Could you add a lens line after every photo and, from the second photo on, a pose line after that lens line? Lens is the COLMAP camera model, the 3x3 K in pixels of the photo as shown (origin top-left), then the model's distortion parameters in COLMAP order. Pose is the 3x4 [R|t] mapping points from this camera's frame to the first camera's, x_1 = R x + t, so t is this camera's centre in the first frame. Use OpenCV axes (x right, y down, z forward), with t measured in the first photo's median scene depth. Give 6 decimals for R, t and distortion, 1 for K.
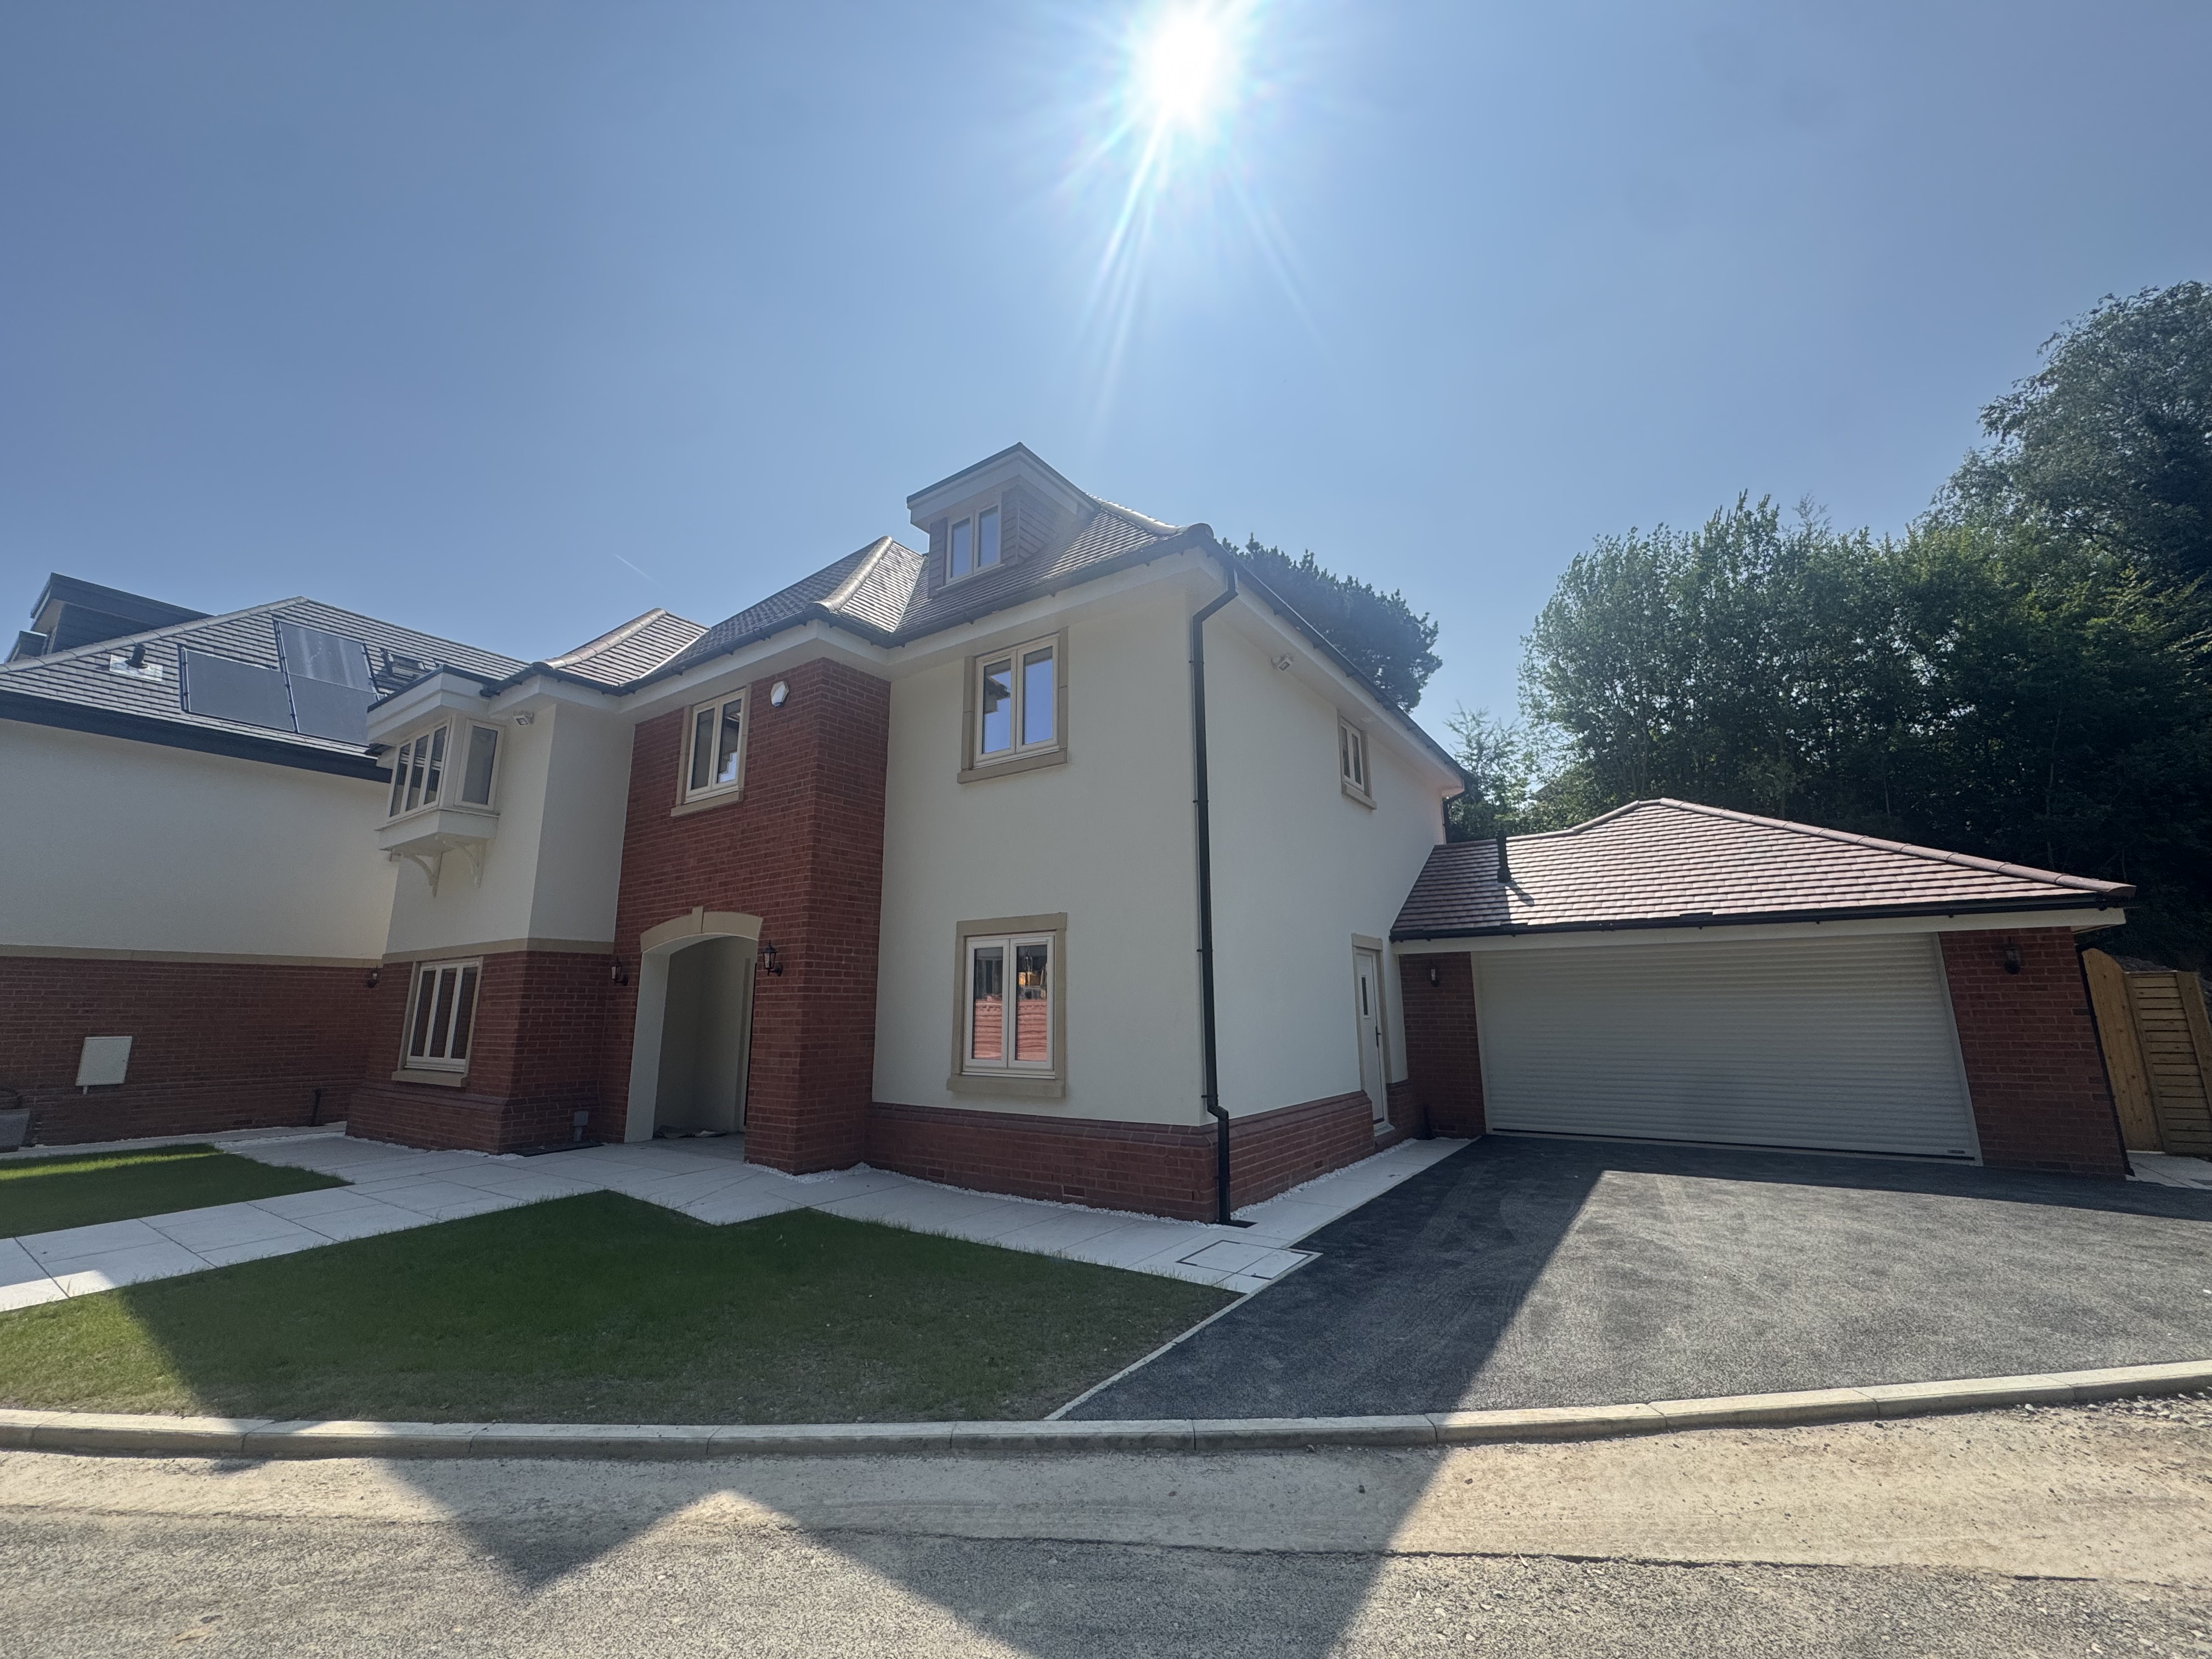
lens RADIAL K [[883.1, 0, 1104.7], [0, 883.1, 829.0], [0, 0, 1]] dist [-0.002567, 0.000235]
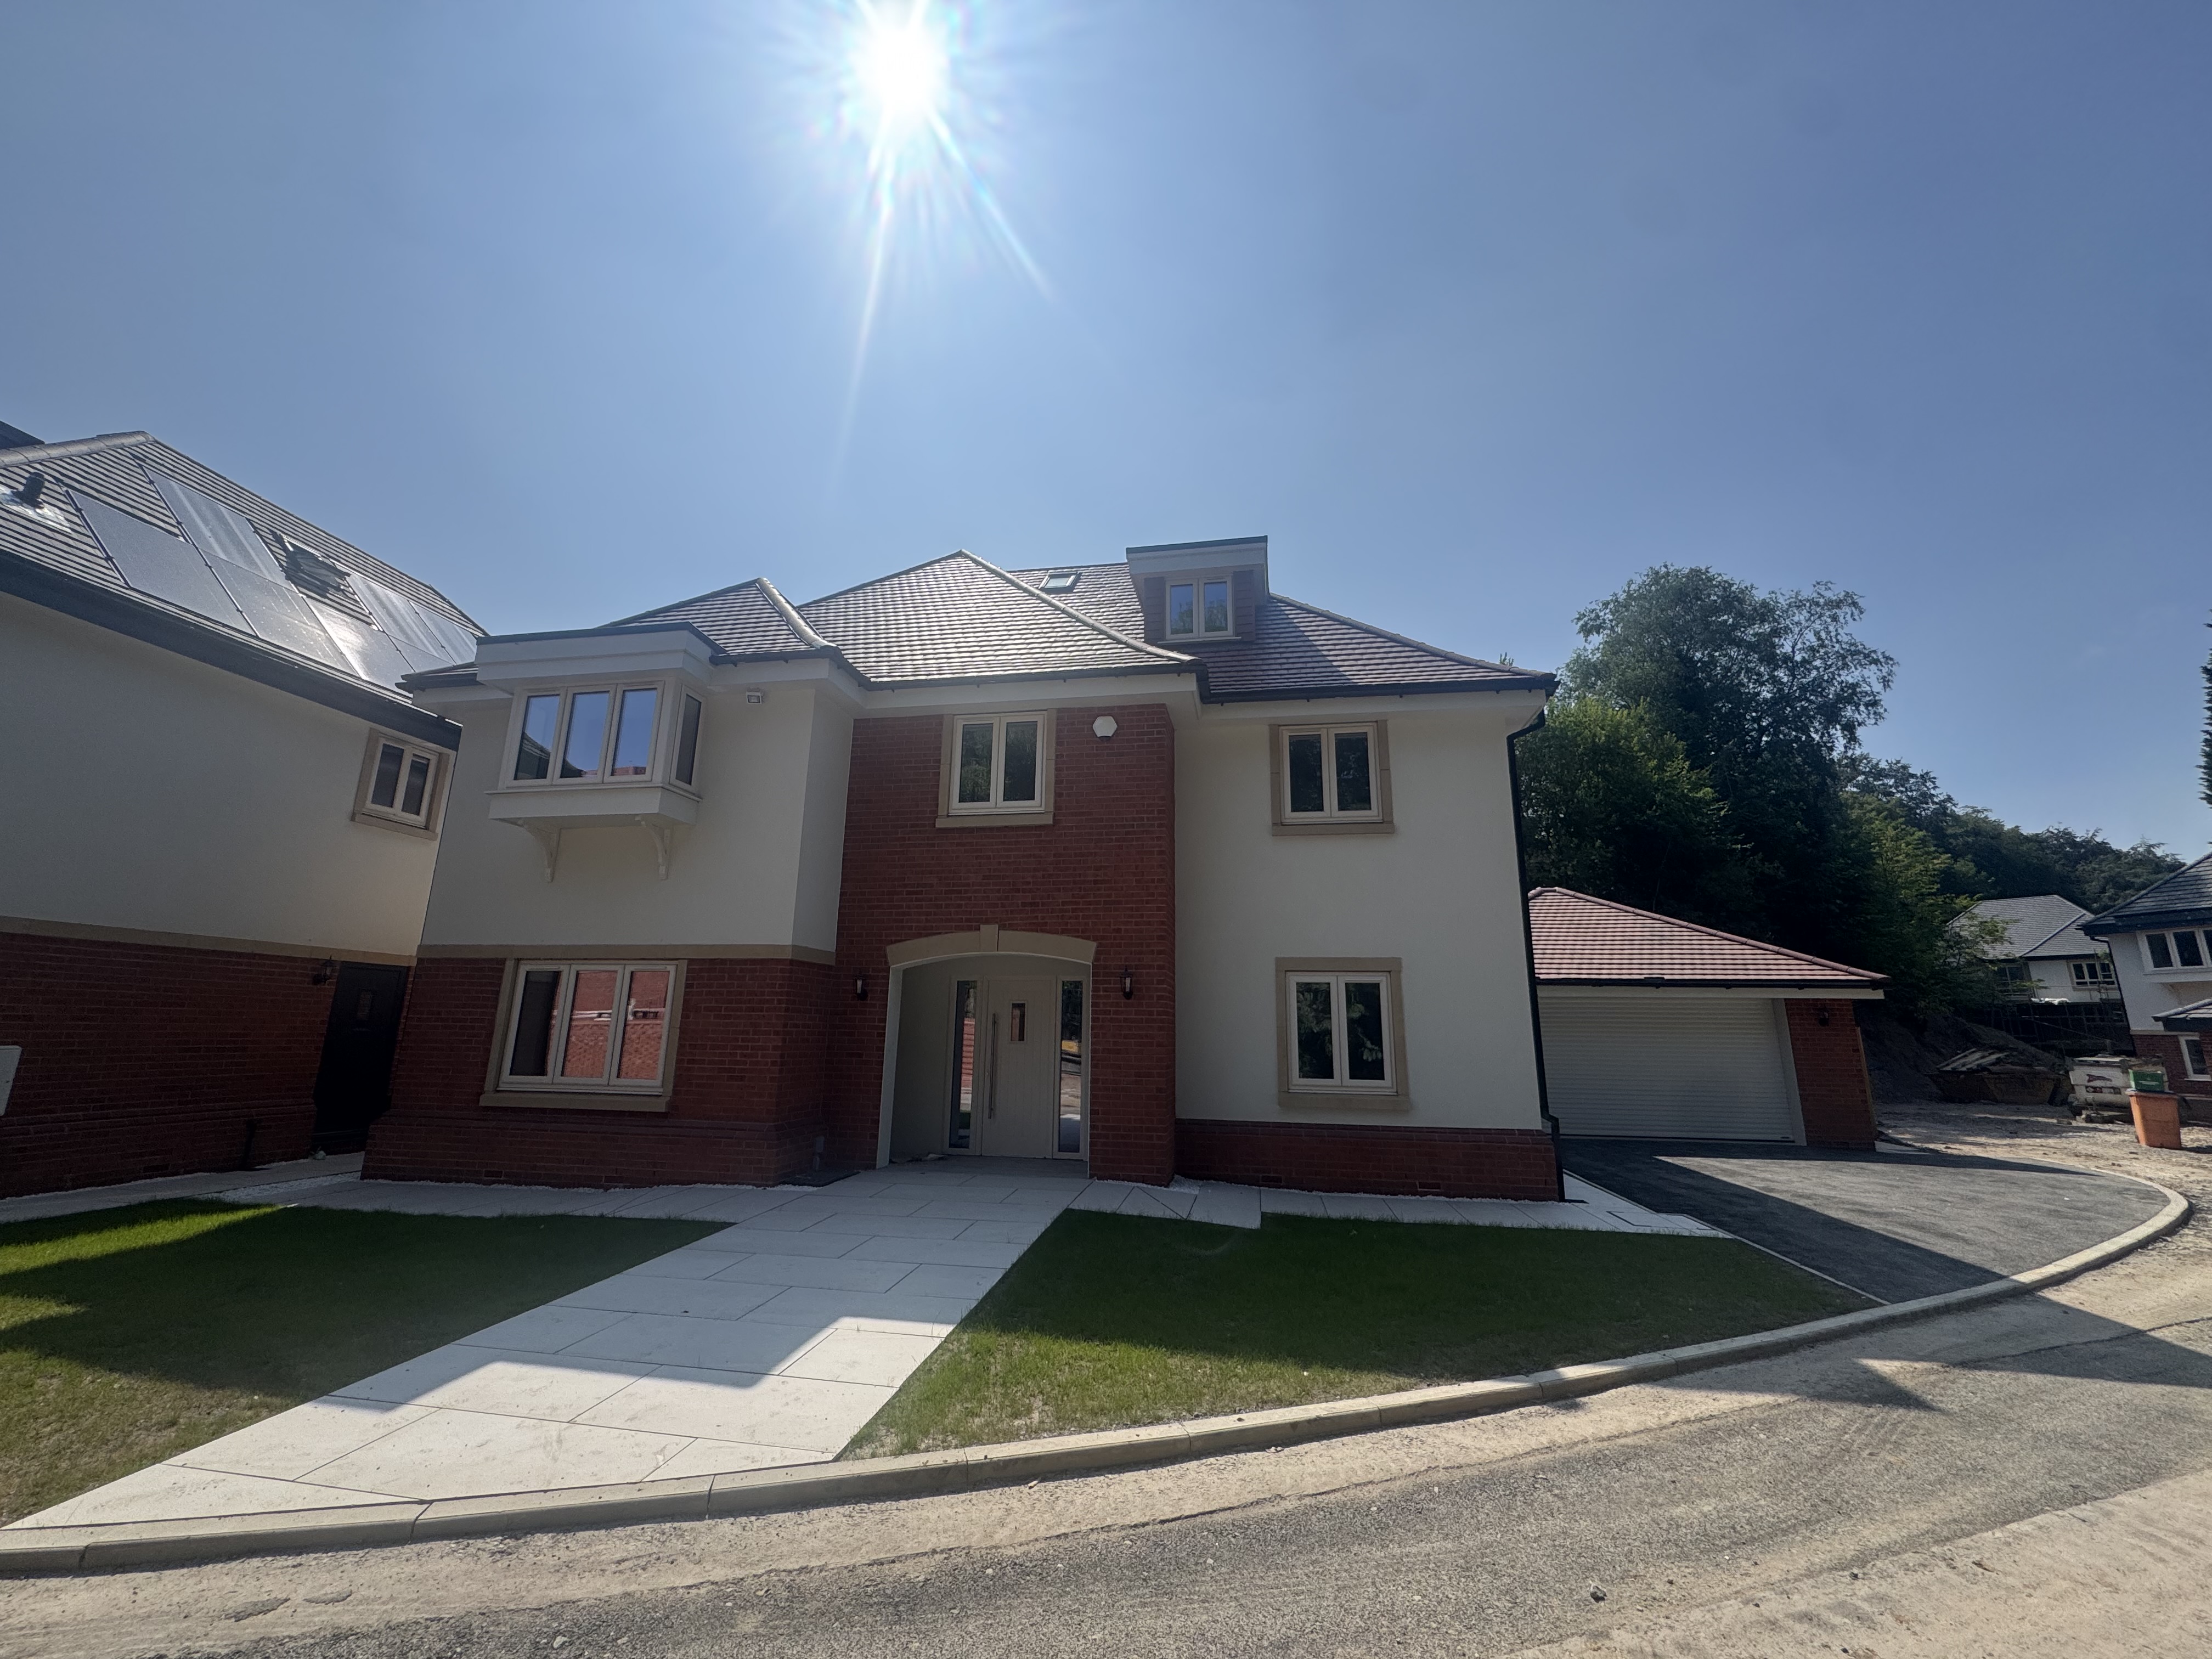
lens RADIAL K [[883.1, 0, 1104.7], [0, 883.1, 829.0], [0, 0, 1]] dist [-0.002567, 0.000235]
pose [[0.907303, 0.114036, 0.404718, -0.919820], [-0.105395, 0.993472, -0.043653, 0.014157], [-0.407054, -0.003049, 0.913399, 0.052781]]
